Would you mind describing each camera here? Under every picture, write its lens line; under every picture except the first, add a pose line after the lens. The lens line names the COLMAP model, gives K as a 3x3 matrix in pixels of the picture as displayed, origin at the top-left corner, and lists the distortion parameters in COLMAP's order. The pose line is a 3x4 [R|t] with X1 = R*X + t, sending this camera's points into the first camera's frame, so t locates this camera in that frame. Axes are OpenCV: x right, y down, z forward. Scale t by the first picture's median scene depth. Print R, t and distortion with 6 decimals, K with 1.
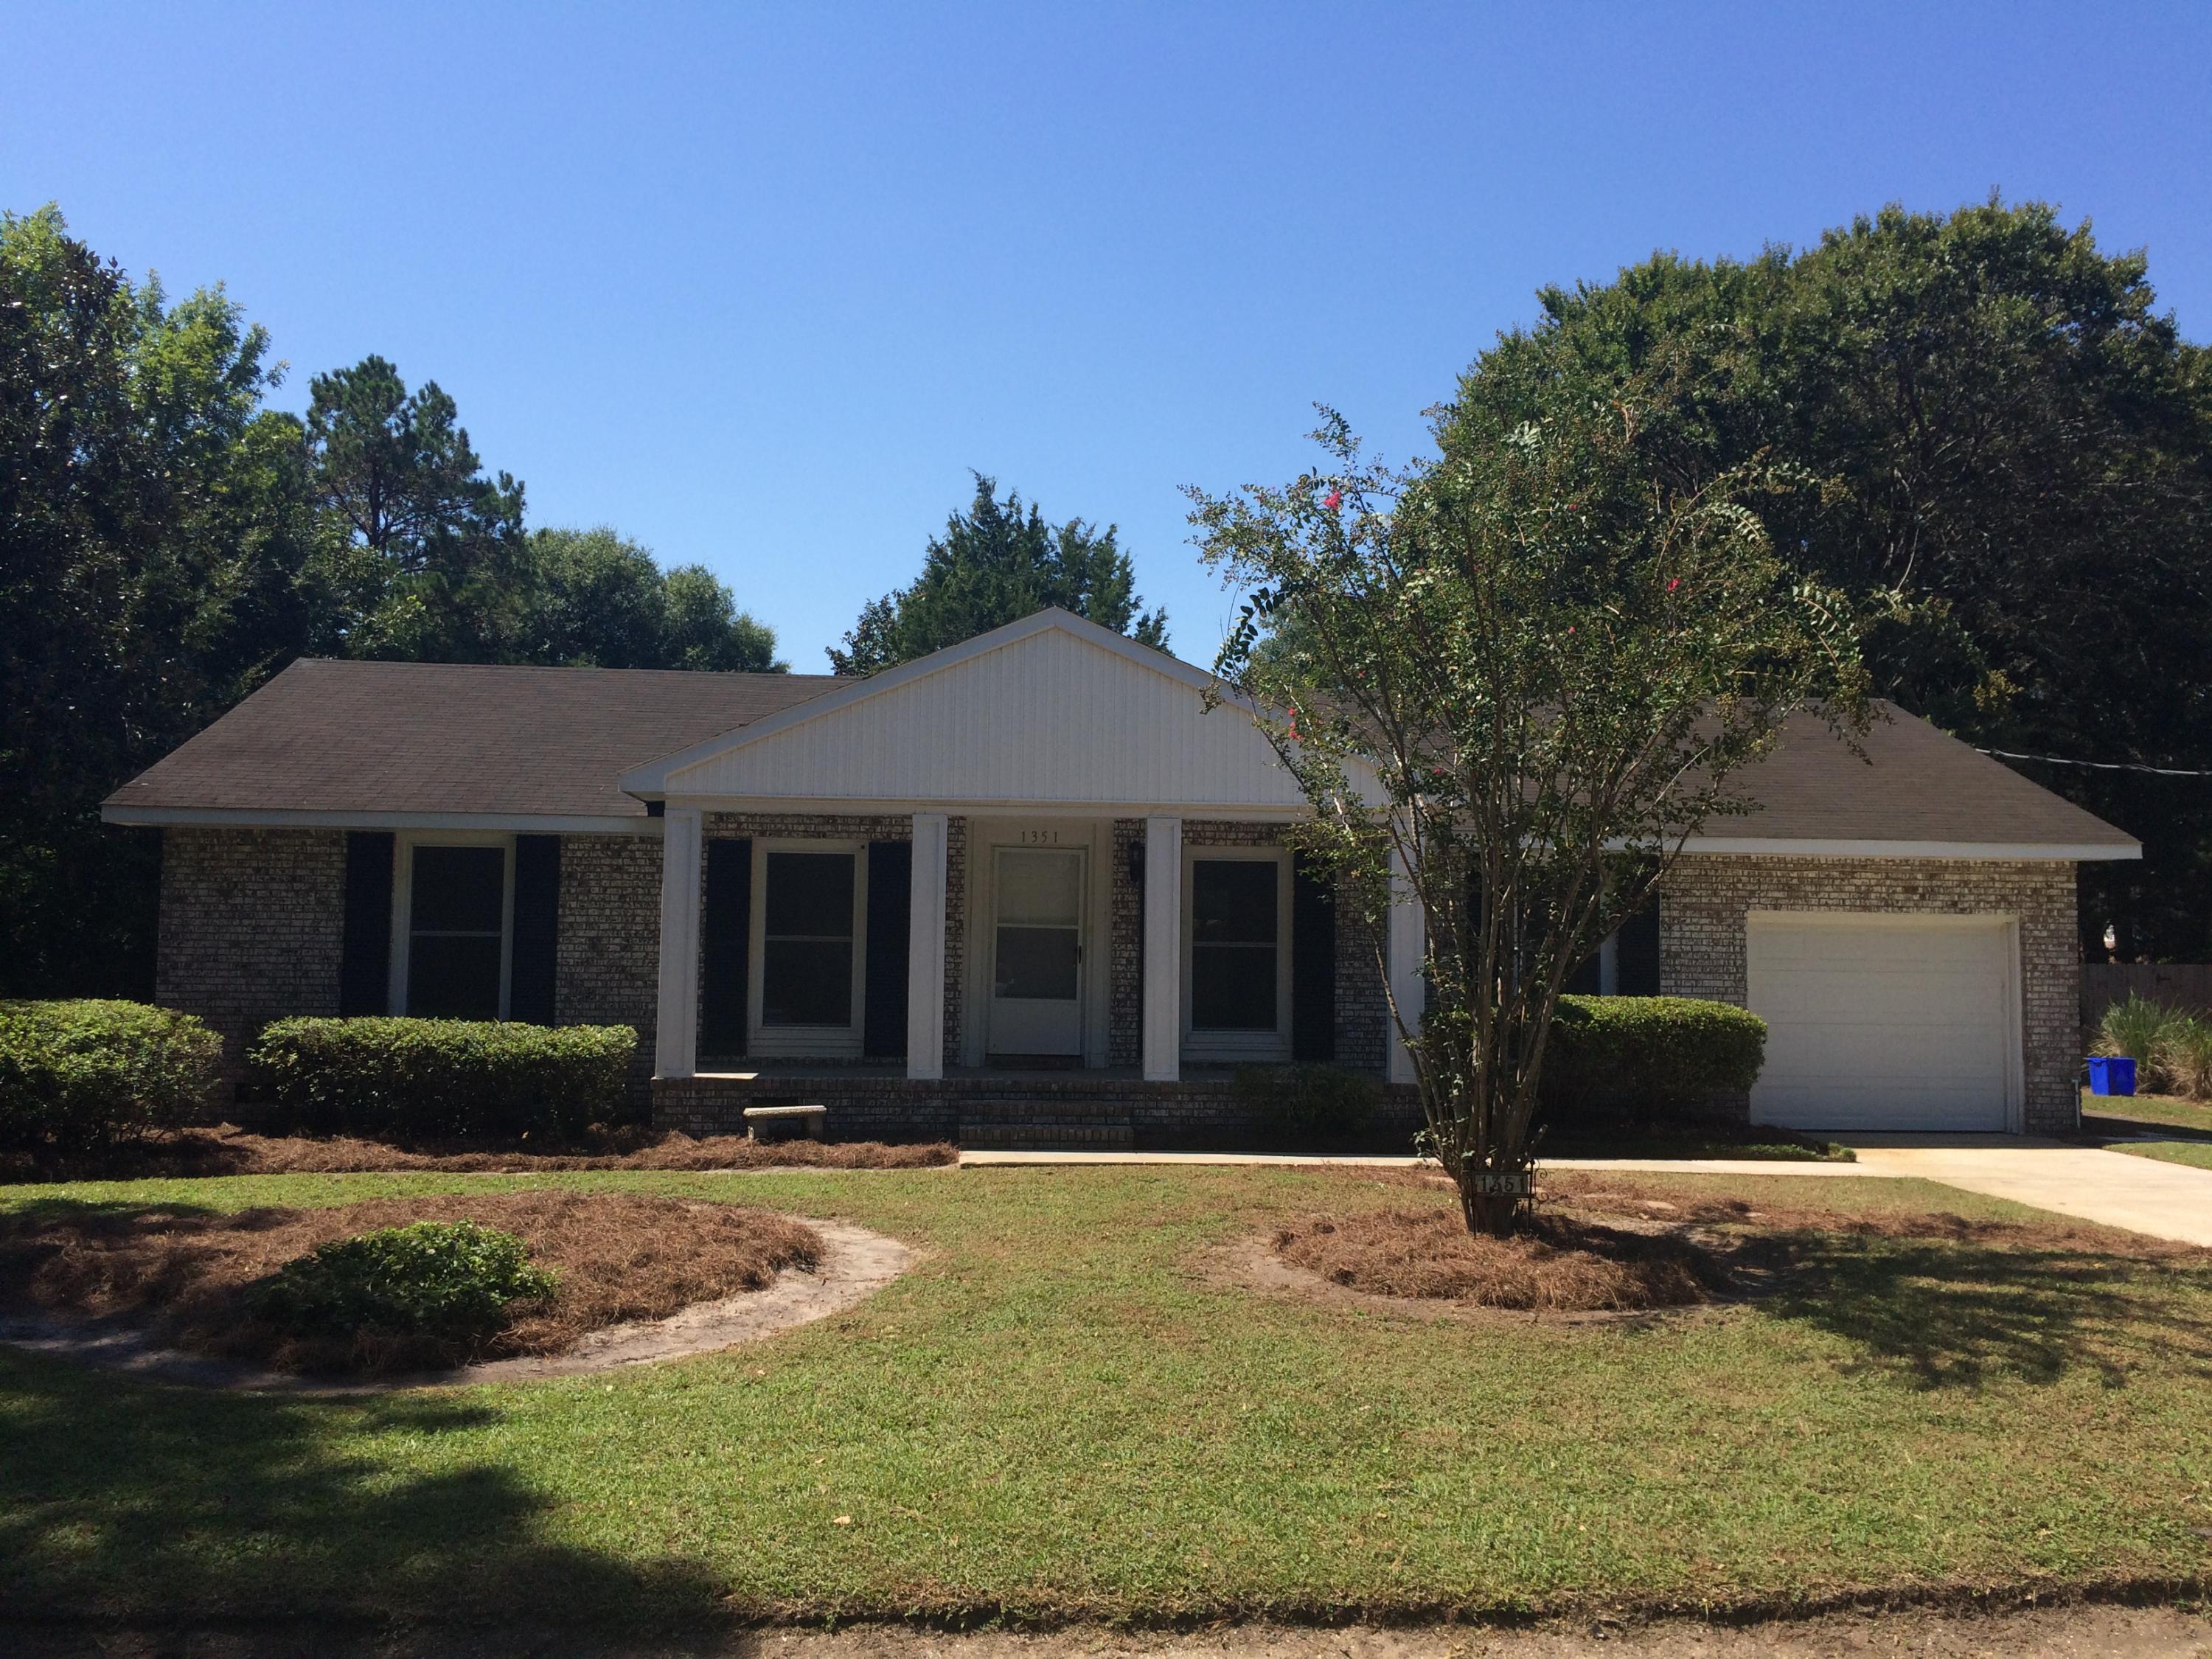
lens RADIAL K [[1923.3, 0, 1106.0], [0, 1923.3, 829.5], [0, 0, 1]] dist [0.060221, -0.004634]
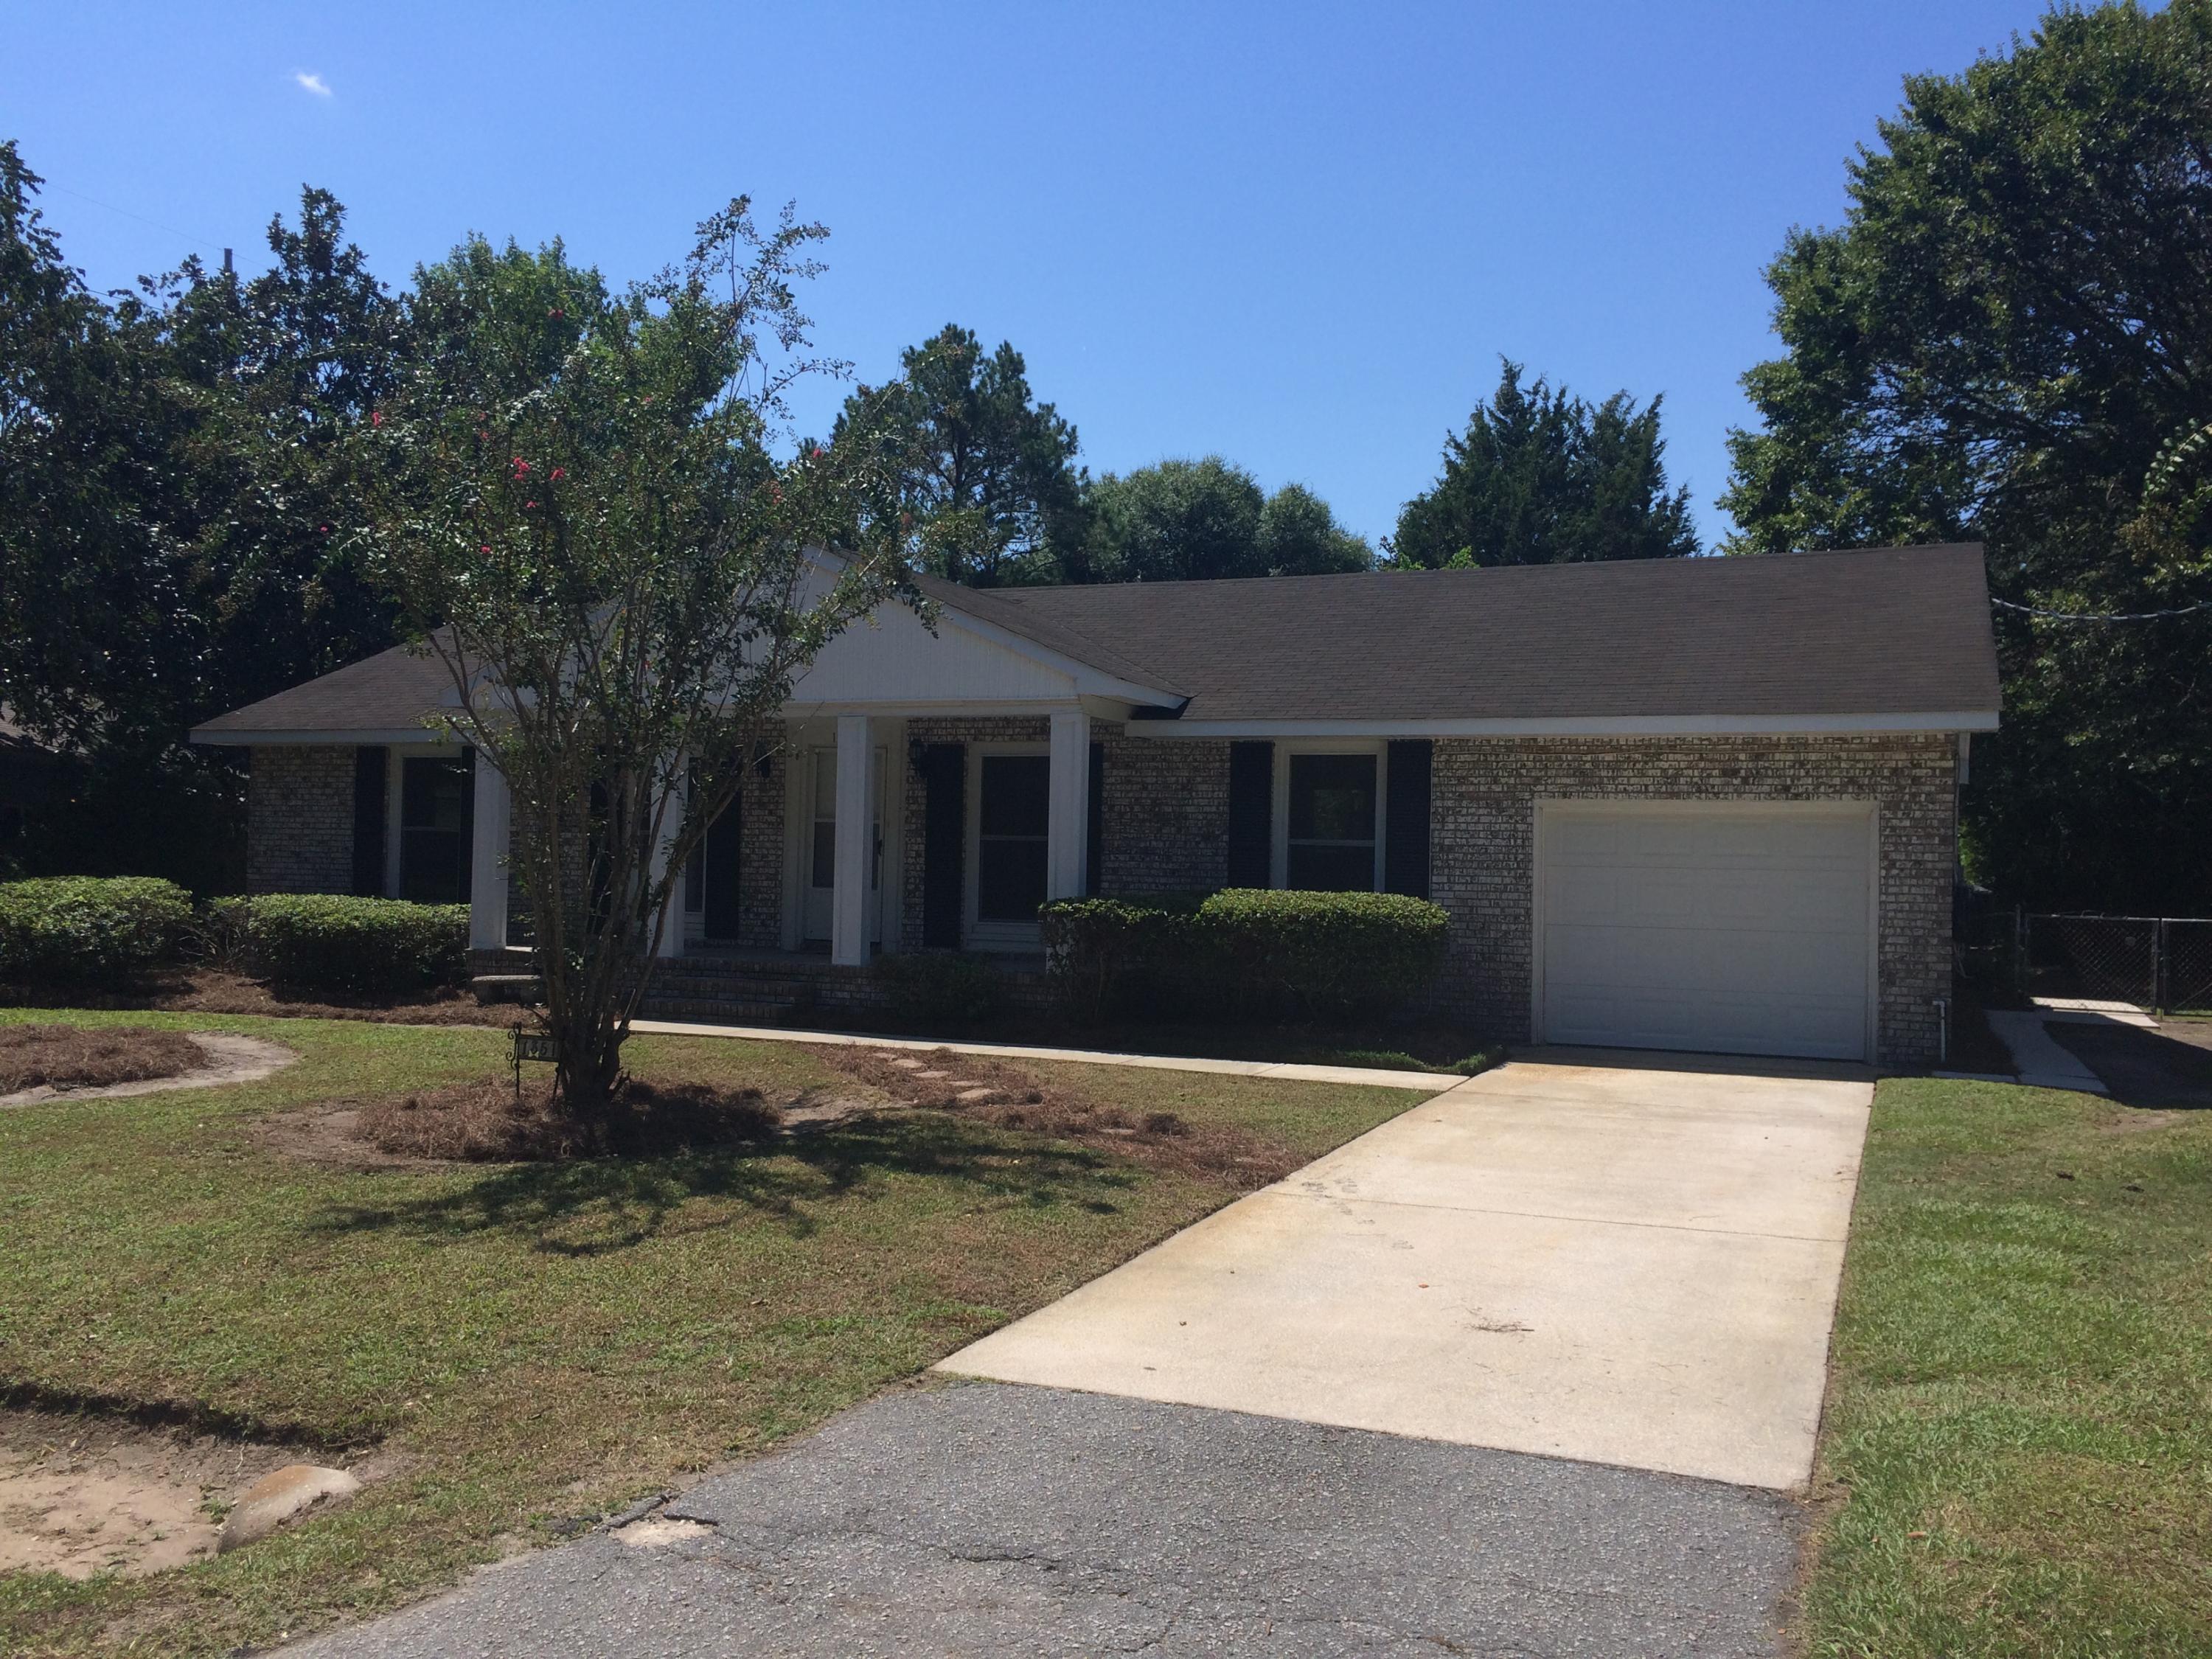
lens RADIAL K [[1888.1, 0, 1106.0], [0, 1888.1, 829.5], [0, 0, 1]] dist [0.059597, 0.000438]
pose [[0.880625, -0.002393, -0.473808, 0.567144], [0.025917, 0.998733, 0.043125, 0.012824], [0.473105, -0.050257, 0.879572, 0.135286]]
